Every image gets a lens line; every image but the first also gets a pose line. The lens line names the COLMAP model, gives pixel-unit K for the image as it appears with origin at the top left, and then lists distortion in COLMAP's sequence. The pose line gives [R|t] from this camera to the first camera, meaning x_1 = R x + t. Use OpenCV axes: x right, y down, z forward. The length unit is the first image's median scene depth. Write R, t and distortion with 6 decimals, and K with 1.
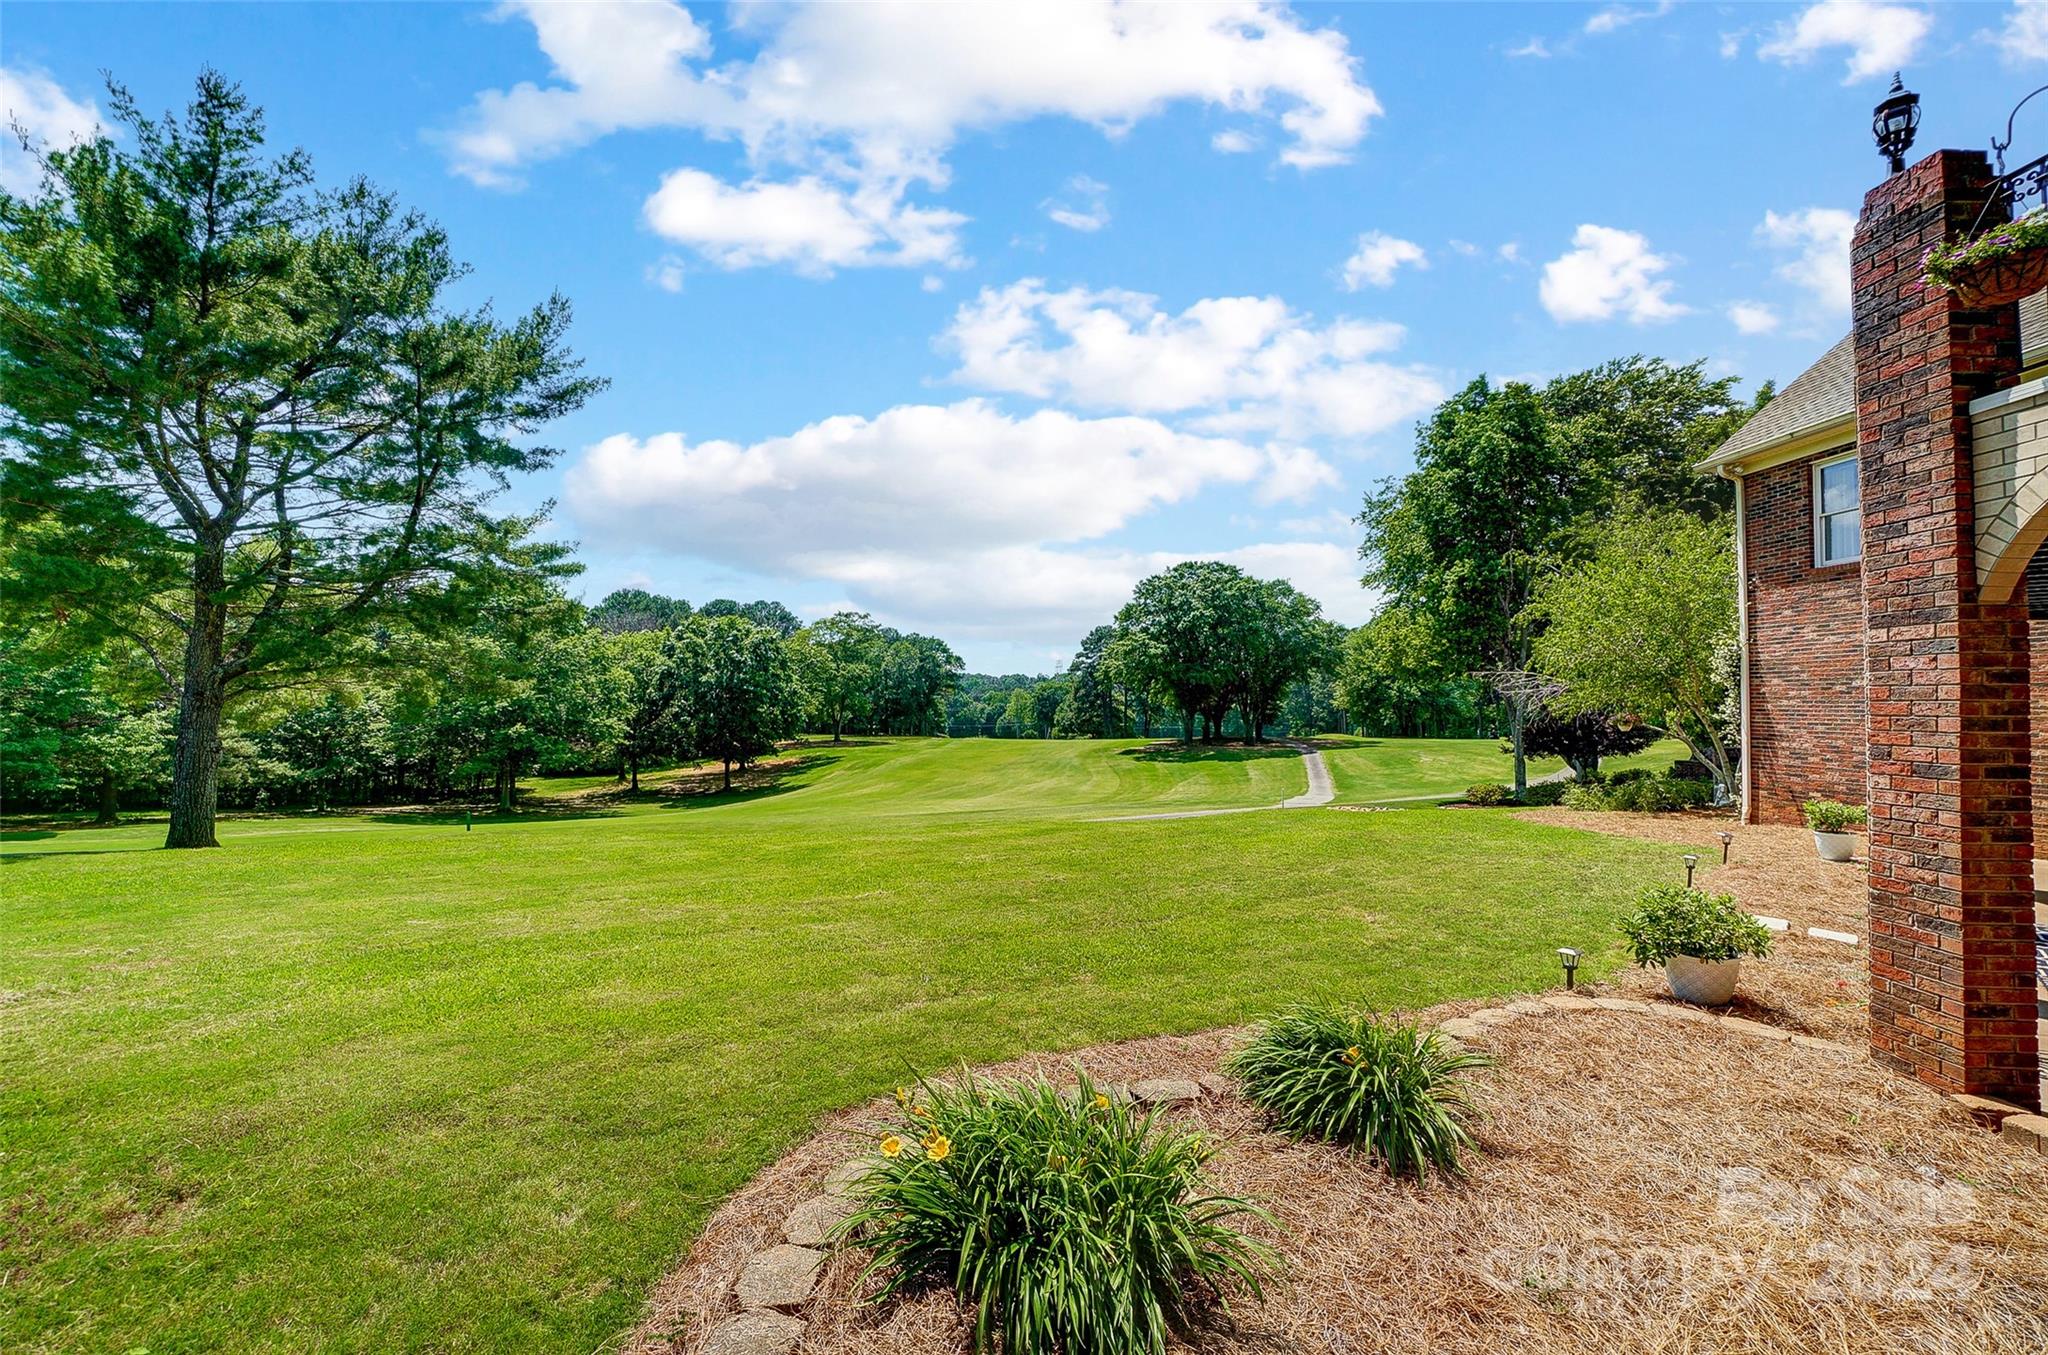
lens RADIAL K [[886.5, 0, 1140.9], [0, 886.5, 706.1], [0, 0, 1]] dist [-0.000430, -0.000061]
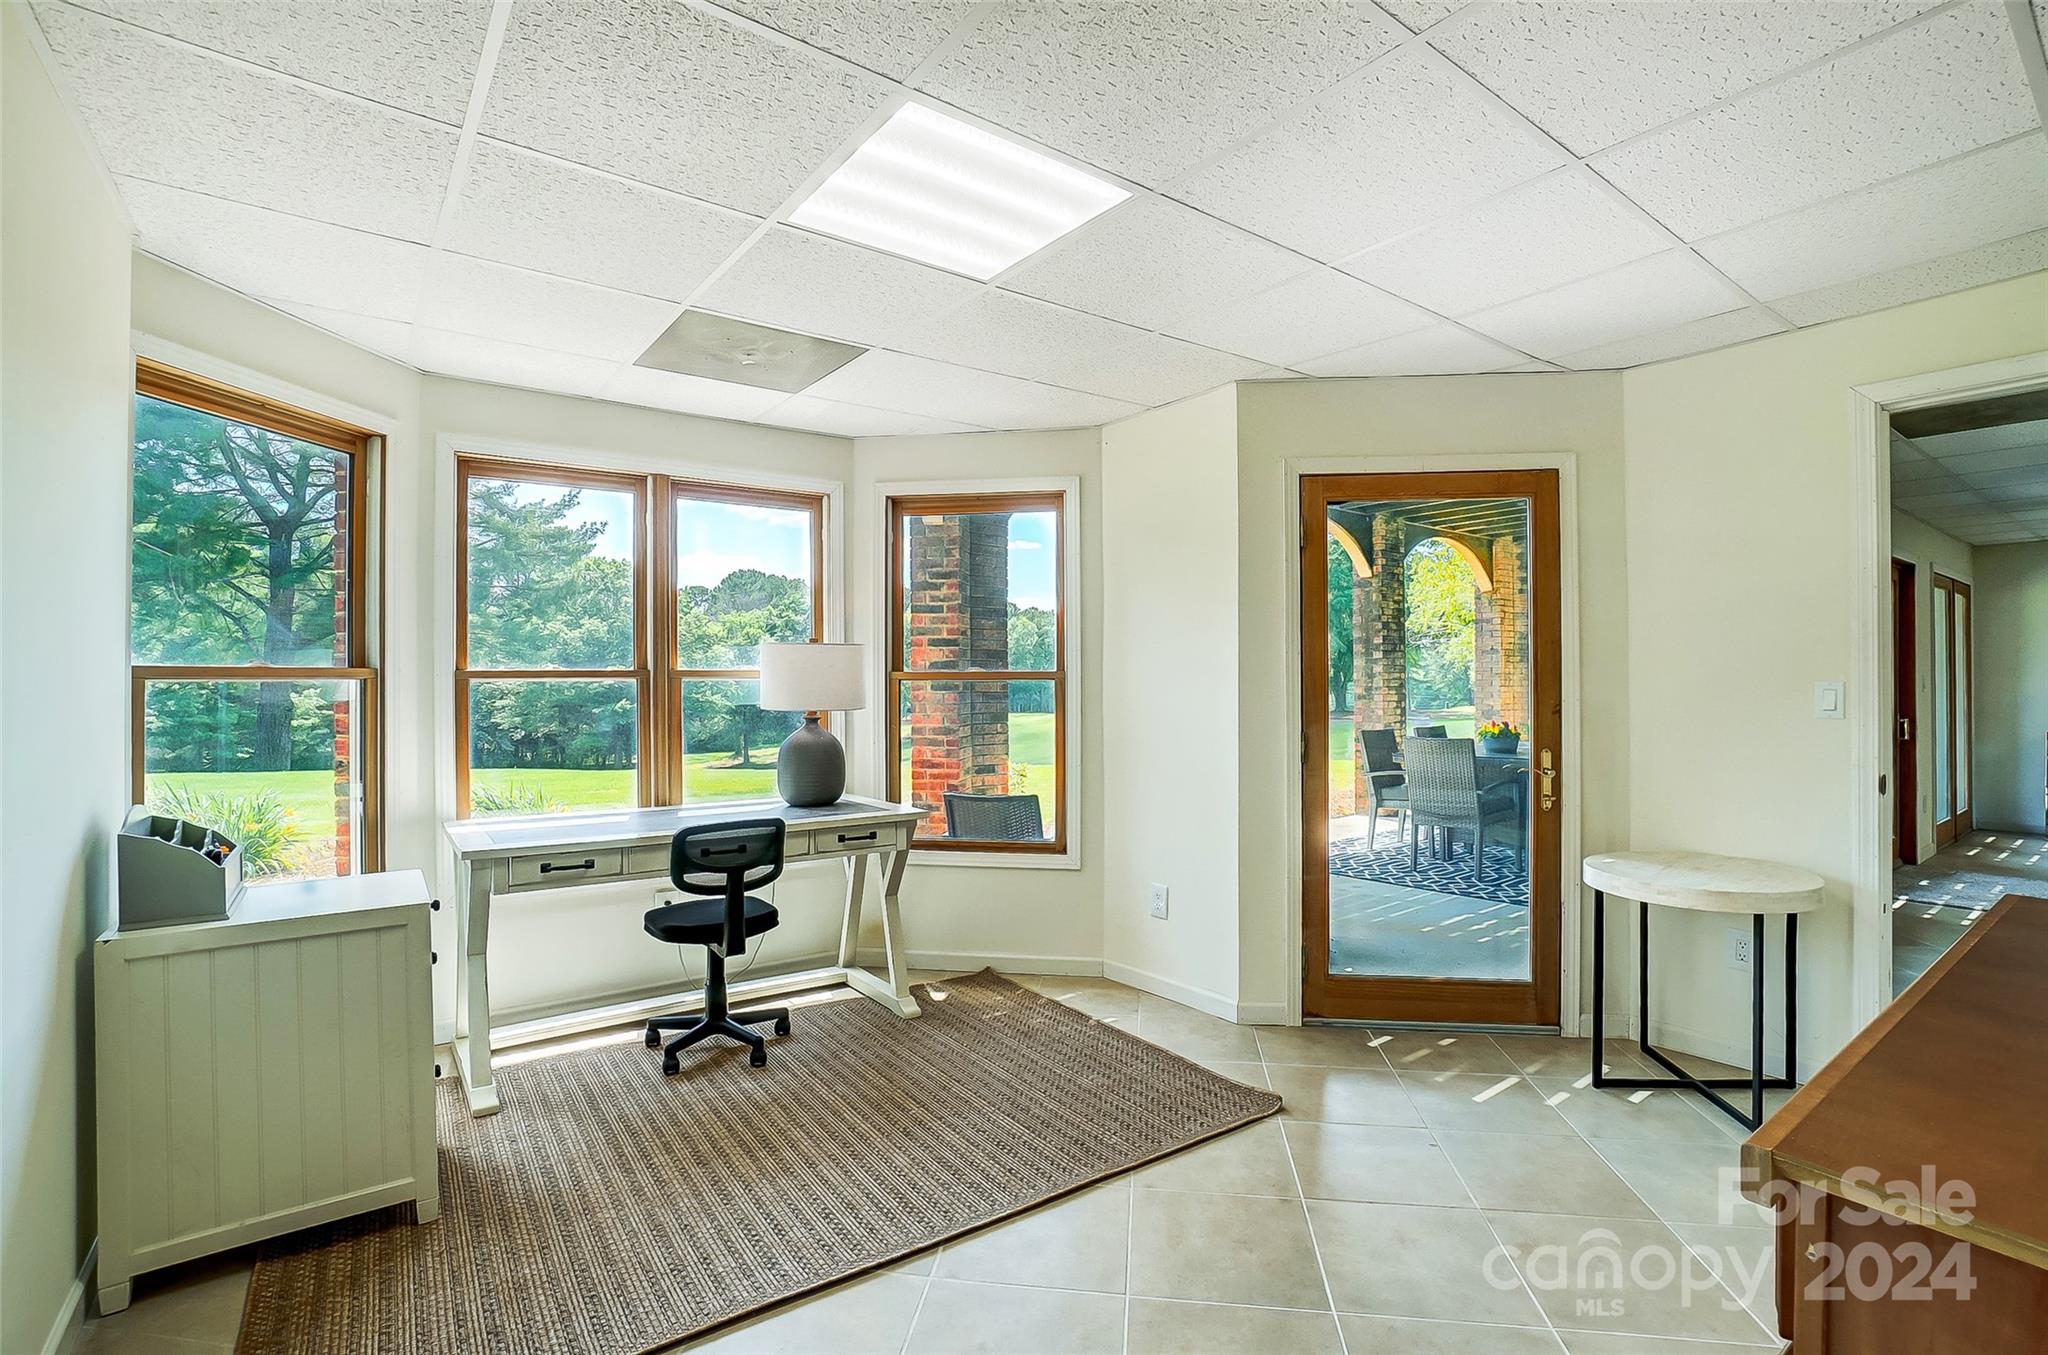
lens RADIAL K [[924.4, 0, 1125.3], [0, 924.4, 677.6], [0, 0, 1]] dist [0.000489, 0.000031]
pose [[0.990271, -0.012393, -0.138600, 0.240303], [0.012100, 0.999922, -0.002959, 0.022784], [0.138626, 0.001253, 0.990344, -0.071507]]
